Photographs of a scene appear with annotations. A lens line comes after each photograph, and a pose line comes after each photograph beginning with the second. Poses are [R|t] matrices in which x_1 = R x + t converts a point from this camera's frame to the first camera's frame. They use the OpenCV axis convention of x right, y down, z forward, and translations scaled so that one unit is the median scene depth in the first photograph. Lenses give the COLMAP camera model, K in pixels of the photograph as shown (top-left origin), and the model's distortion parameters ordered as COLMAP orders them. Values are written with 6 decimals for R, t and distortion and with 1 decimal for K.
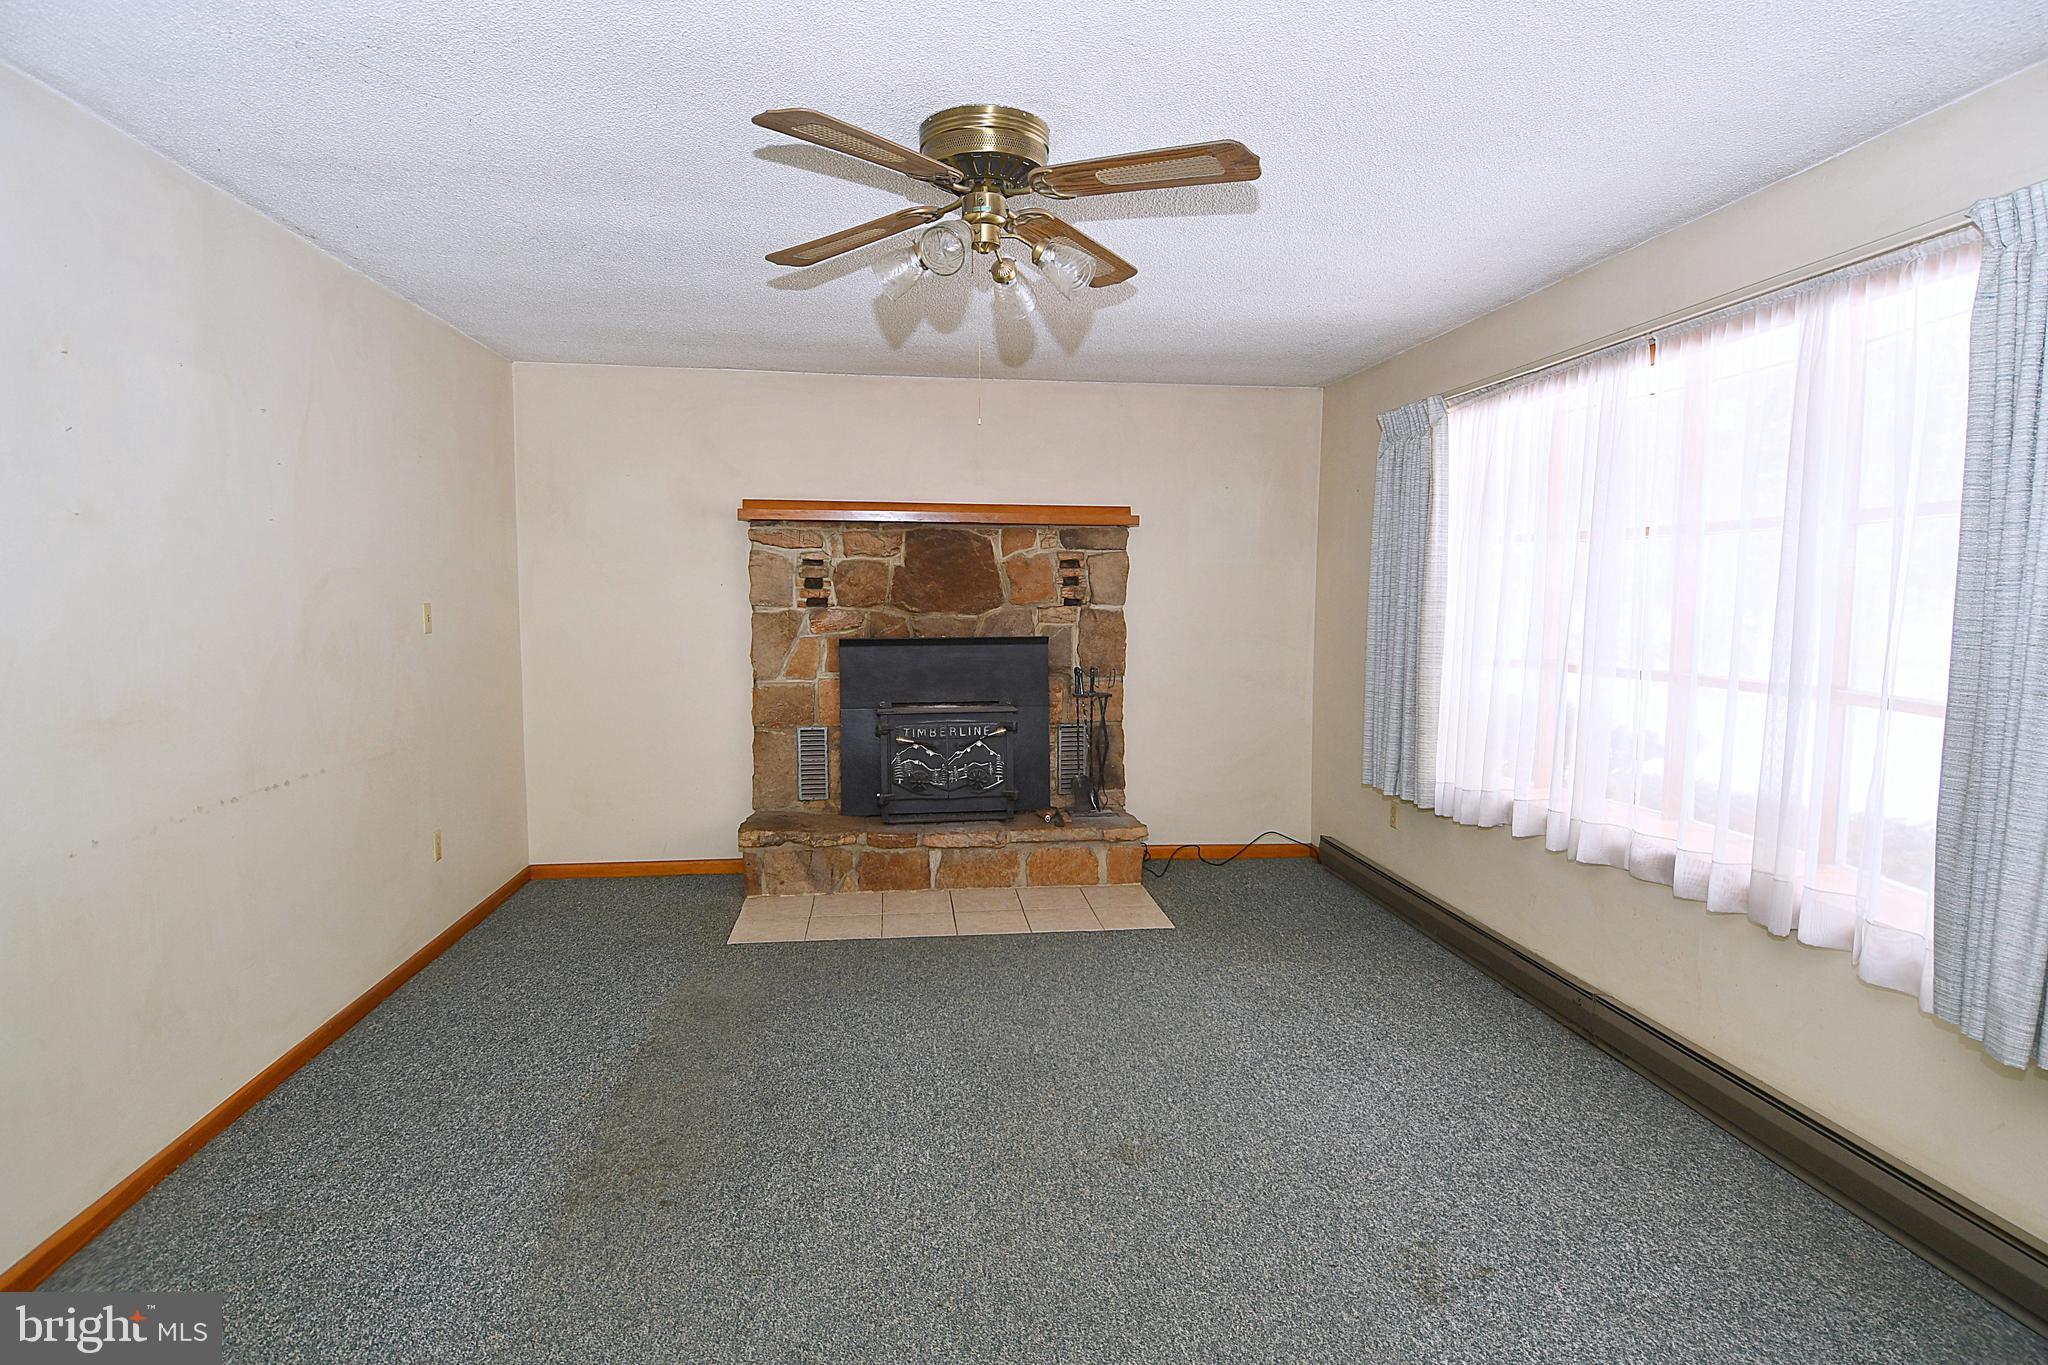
lens RADIAL K [[1028.7, 0, 1026.4], [0, 1028.7, 681.8], [0, 0, 1]] dist [0.010277, -0.029846]
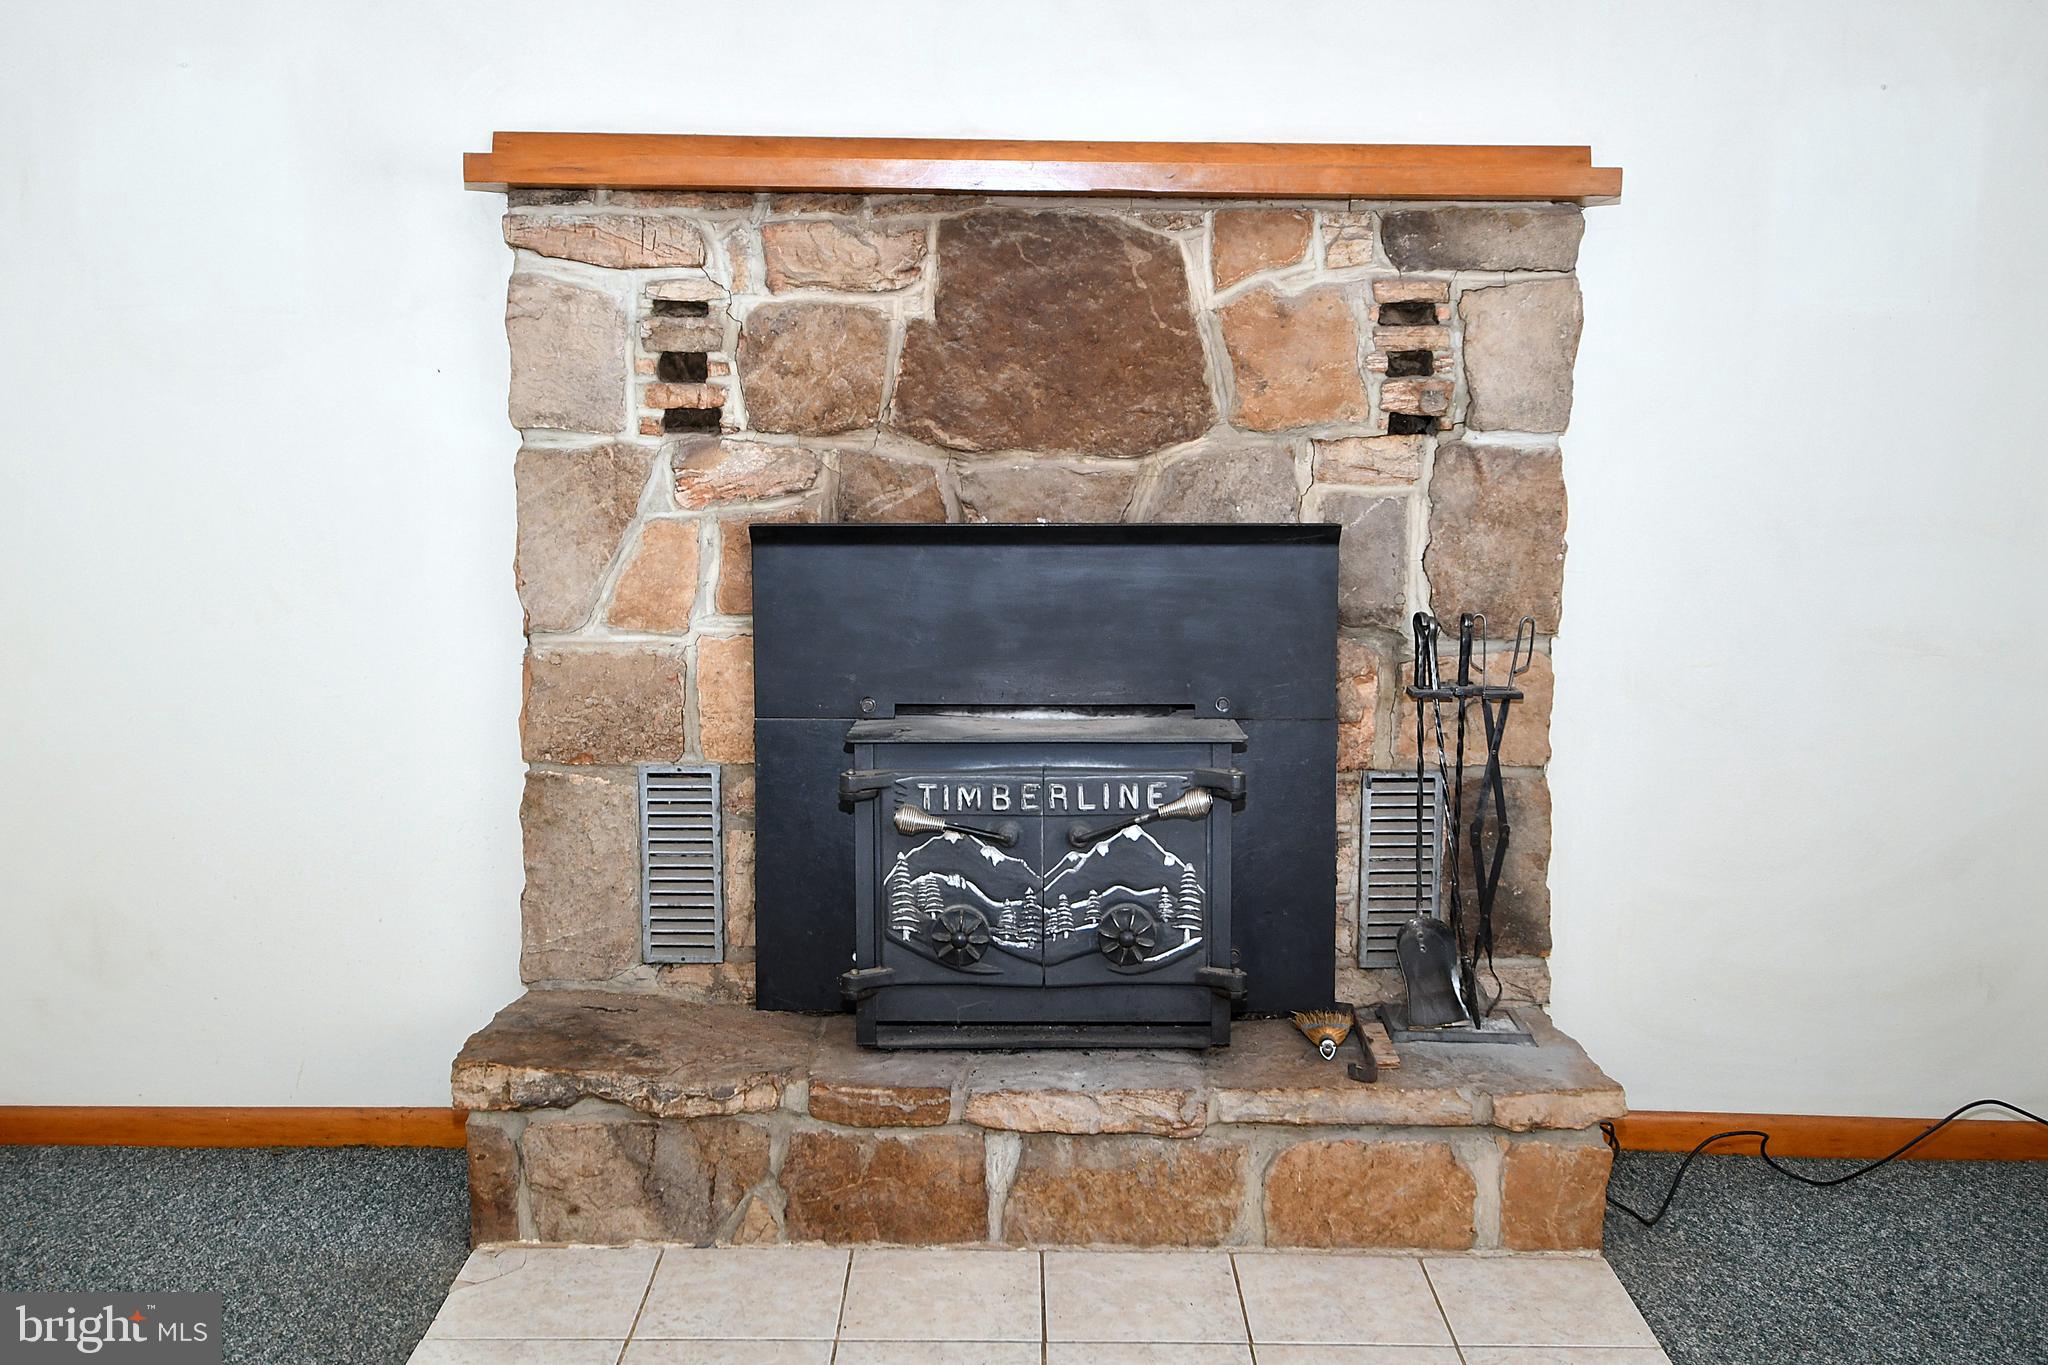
lens RADIAL K [[2104.9, 0, 1021.5], [0, 2104.9, 684.0], [0, 0, 1]] dist [0.052054, 0.000000]
pose [[0.992767, 0.020538, -0.118284, -0.000307], [-0.014648, 0.998619, 0.050448, -0.024397], [0.119157, -0.048350, 0.991697, 0.279229]]
